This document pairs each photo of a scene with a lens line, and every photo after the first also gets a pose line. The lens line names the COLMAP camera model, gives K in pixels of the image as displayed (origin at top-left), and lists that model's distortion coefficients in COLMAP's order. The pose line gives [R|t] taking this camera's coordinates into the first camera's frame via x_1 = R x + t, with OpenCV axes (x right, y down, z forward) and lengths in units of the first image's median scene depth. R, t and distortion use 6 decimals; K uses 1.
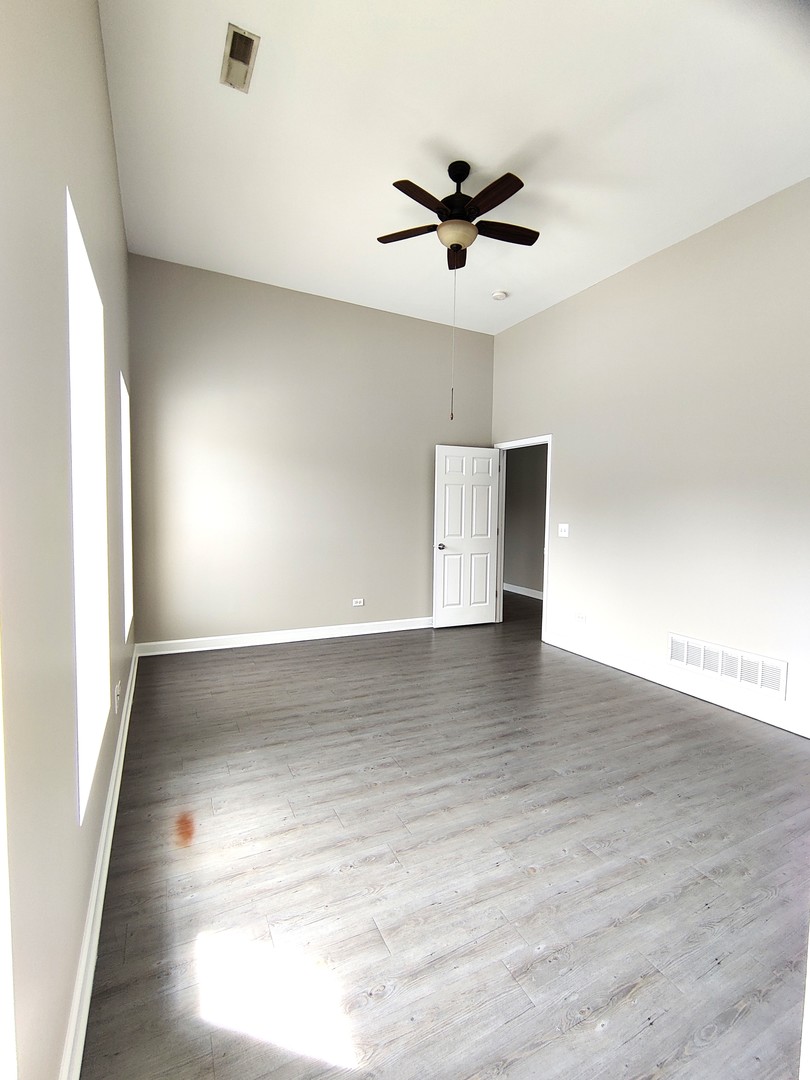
lens RADIAL K [[476.6, 0, 405.9], [0, 476.6, 536.1], [0, 0, 1]] dist [-0.000127, 0.000269]
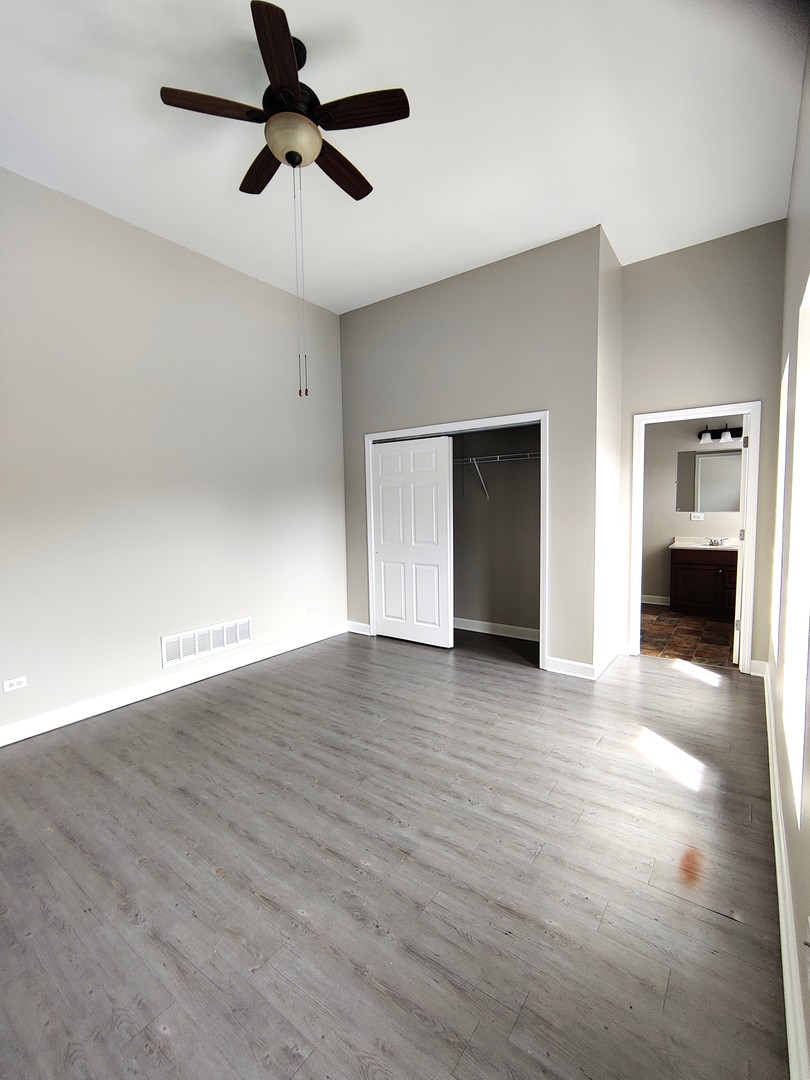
lens RADIAL K [[476.6, 0, 403.7], [0, 476.6, 536.7], [0, 0, 1]] dist [-0.000127, 0.000269]
pose [[-0.450022, -0.075137, 0.889851, -0.782923], [0.062619, 0.991346, 0.115375, -0.124057], [-0.890819, 0.107642, -0.441422, 1.456017]]
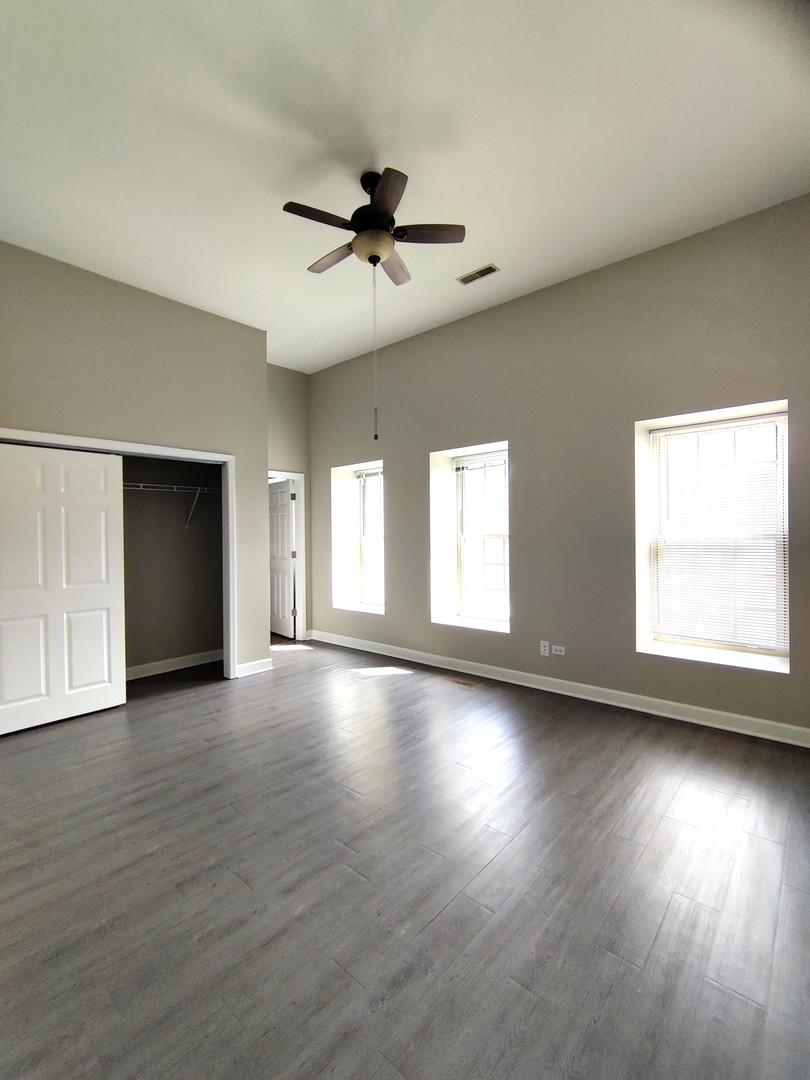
lens RADIAL K [[476.6, 0, 408.3], [0, 476.6, 536.8], [0, 0, 1]] dist [-0.000127, 0.000269]
pose [[-0.924617, -0.005558, -0.380857, 0.471695], [-0.028269, 0.998137, 0.054062, -0.128338], [0.379847, 0.060754, -0.923052, 2.281671]]
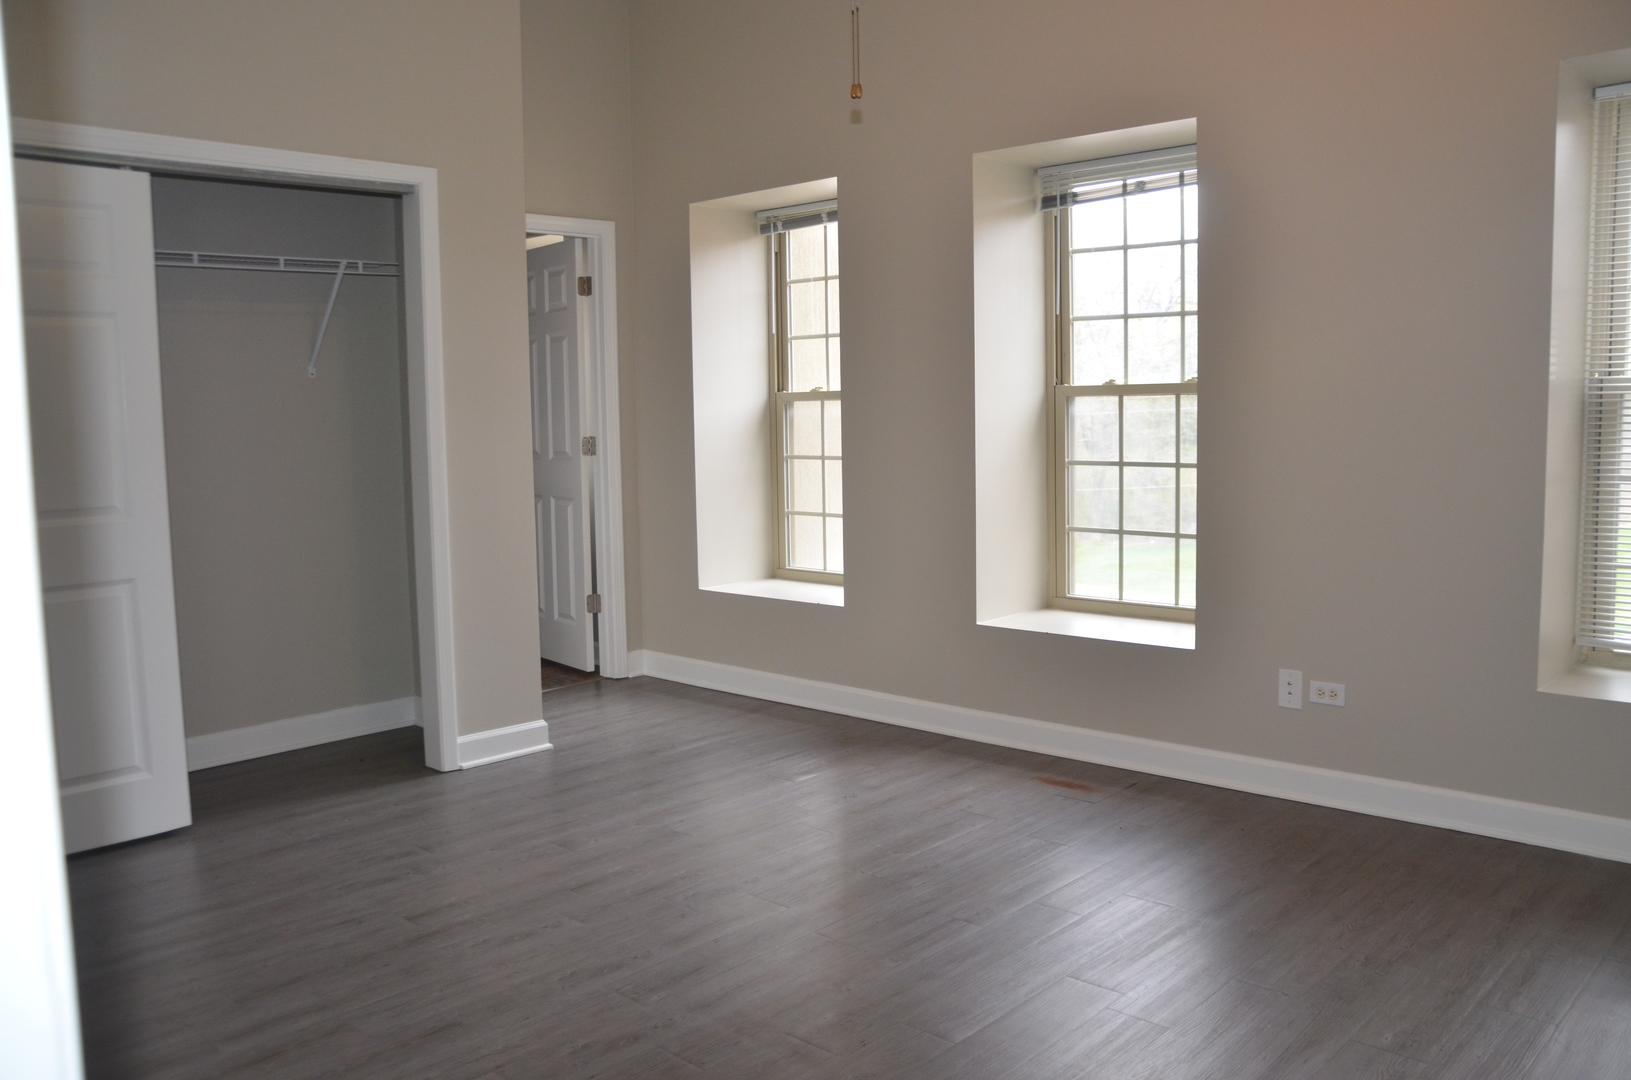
lens RADIAL K [[1306.9, 0, 837.1], [0, 1306.9, 536.1], [0, 0, 1]] dist [-0.129541, 0.092031]
pose [[-0.933304, 0.033486, -0.357523, 0.526611], [-0.021130, 0.988796, 0.147771, -0.090403], [0.358466, 0.145469, -0.922139, 2.241293]]
